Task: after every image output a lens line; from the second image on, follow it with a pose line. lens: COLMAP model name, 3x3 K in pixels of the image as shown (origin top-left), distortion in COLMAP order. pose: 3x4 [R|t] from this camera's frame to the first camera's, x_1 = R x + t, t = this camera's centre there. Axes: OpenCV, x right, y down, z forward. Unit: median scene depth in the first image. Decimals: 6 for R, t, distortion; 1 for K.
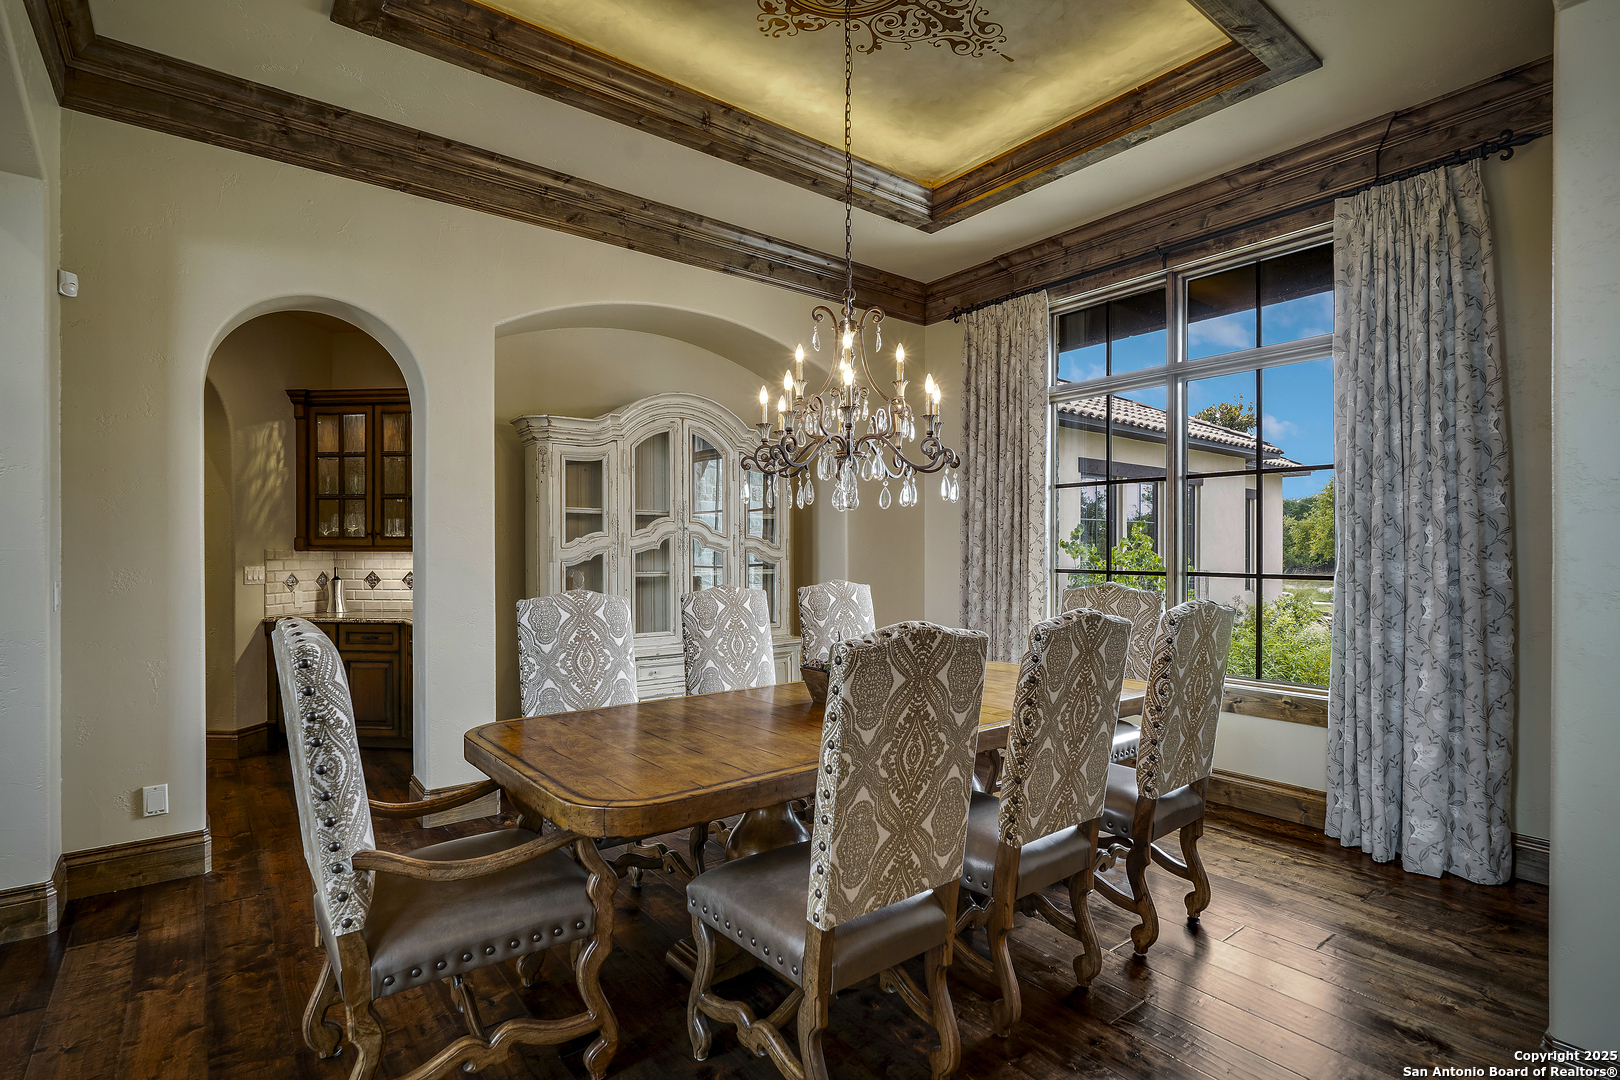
lens RADIAL K [[786.6, 0, 804.1], [0, 786.6, 548.3], [0, 0, 1]] dist [-0.002015, 0.000282]
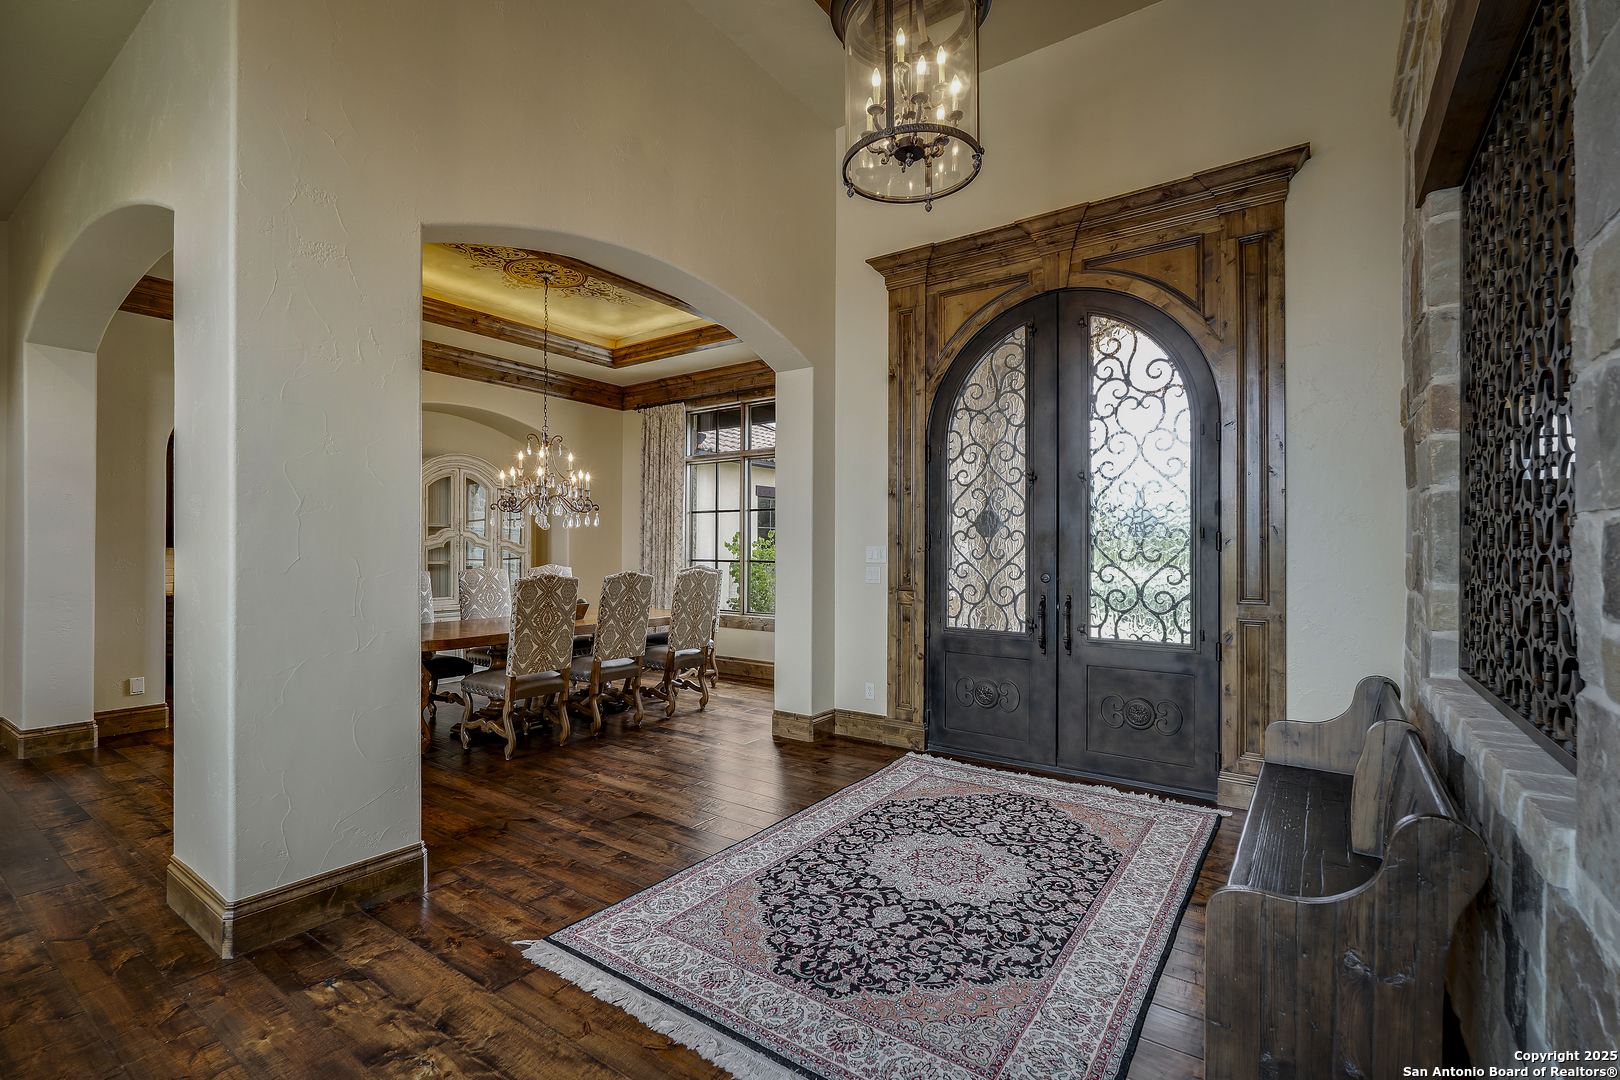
lens RADIAL K [[725.9, 0, 812.0], [0, 725.9, 541.3], [0, 0, 1]] dist [-0.003099, 0.000341]
pose [[0.955272, 0.005756, 0.295674, 0.112643], [-0.003371, 0.999958, -0.008576, -0.001306], [-0.295710, 0.007196, 0.955251, -0.740034]]
